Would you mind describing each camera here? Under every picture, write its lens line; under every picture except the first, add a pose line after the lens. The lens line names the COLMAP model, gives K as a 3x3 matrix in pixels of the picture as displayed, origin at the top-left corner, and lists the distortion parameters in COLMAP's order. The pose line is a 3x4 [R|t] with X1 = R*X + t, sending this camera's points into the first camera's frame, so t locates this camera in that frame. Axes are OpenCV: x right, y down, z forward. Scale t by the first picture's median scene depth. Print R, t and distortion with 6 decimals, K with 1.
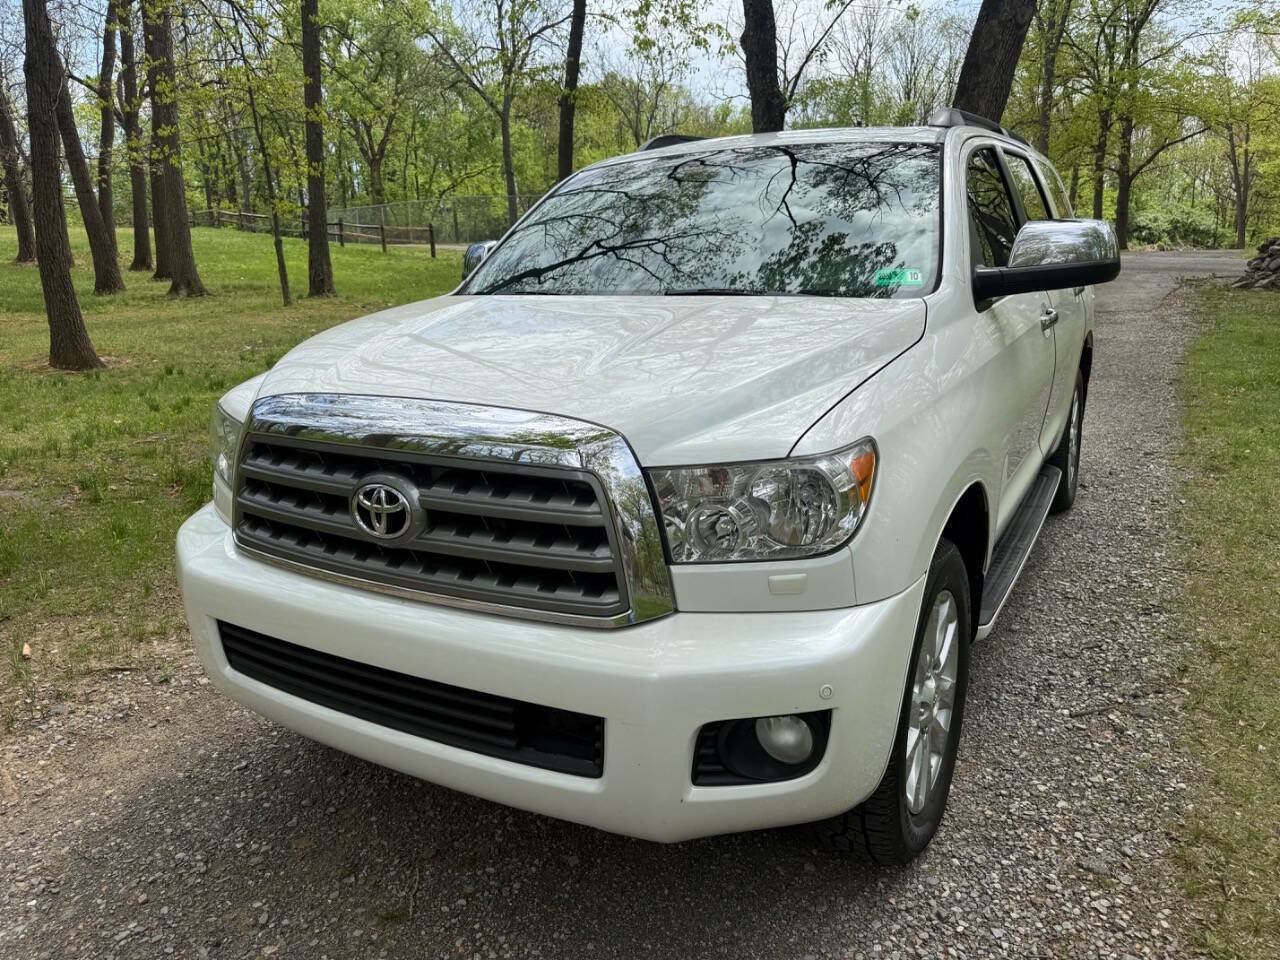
lens RADIAL K [[919.5, 0, 641.0], [0, 919.5, 485.8], [0, 0, 1]] dist [0.035782, -0.045379]
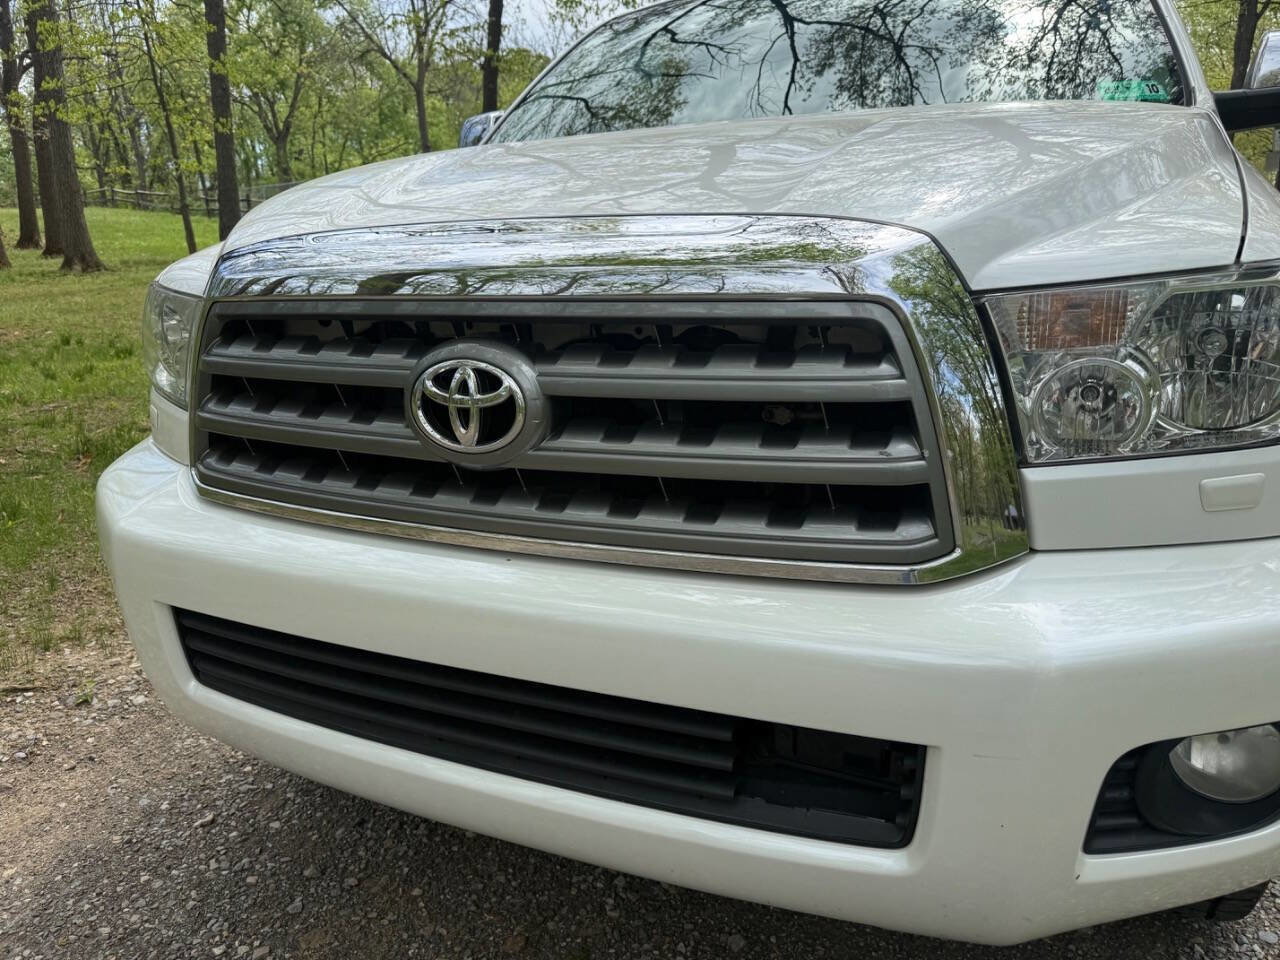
lens RADIAL K [[919.5, 0, 643.6], [0, 919.5, 487.9], [0, 0, 1]] dist [0.035782, -0.045379]
pose [[0.995969, -0.035422, 0.082403, -0.152463], [0.033839, 0.999217, 0.020522, 0.049201], [-0.083066, -0.017651, 0.996388, 0.282600]]
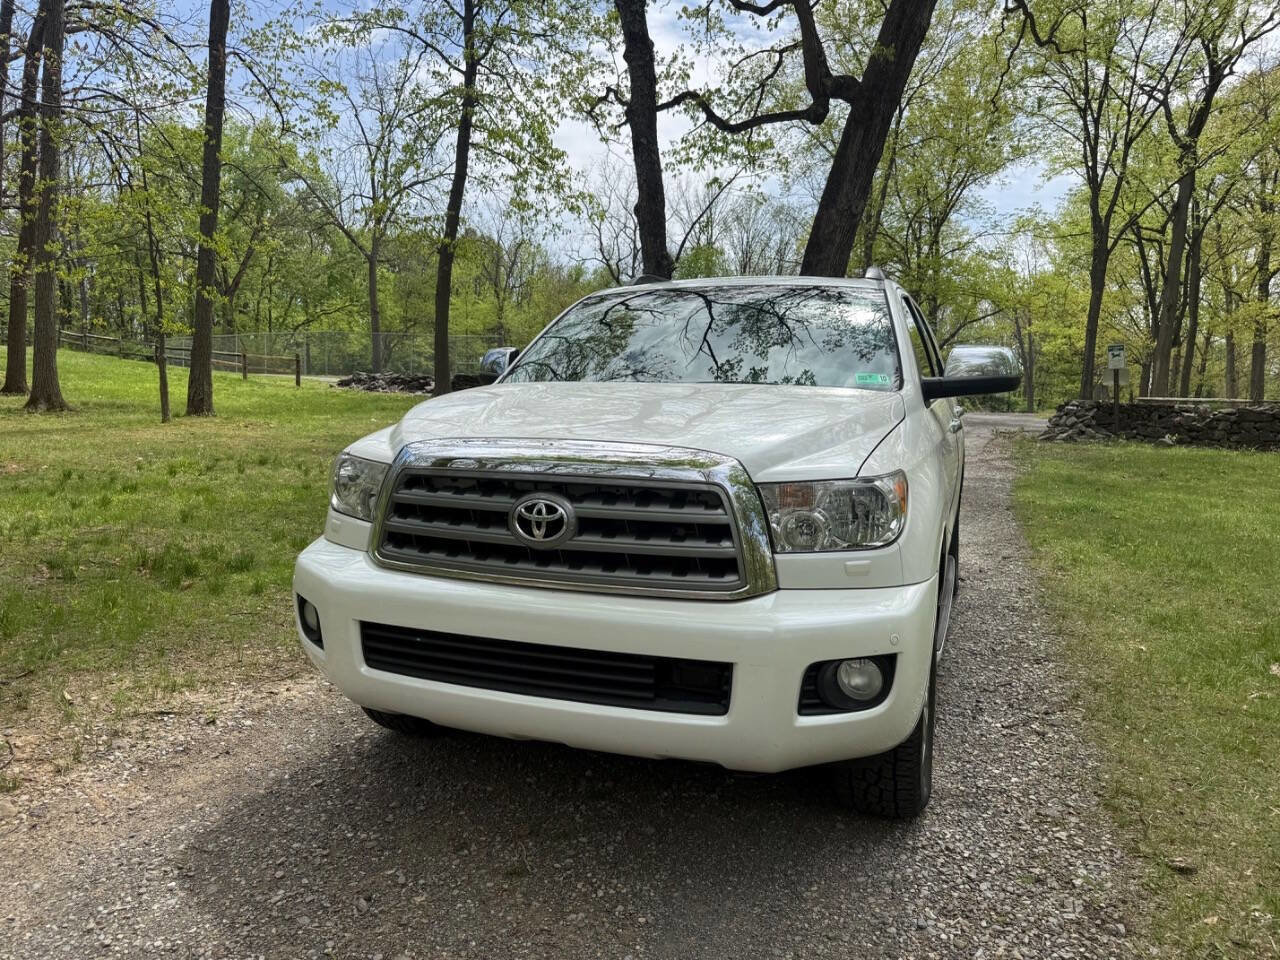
lens RADIAL K [[919.5, 0, 642.6], [0, 919.5, 460.1], [0, 0, 1]] dist [0.035782, -0.045379]
pose [[0.985374, 0.032911, 0.167198, -0.248142], [-0.002127, 0.983473, -0.181045, 0.123271], [-0.170393, 0.178041, 0.969158, -0.207082]]
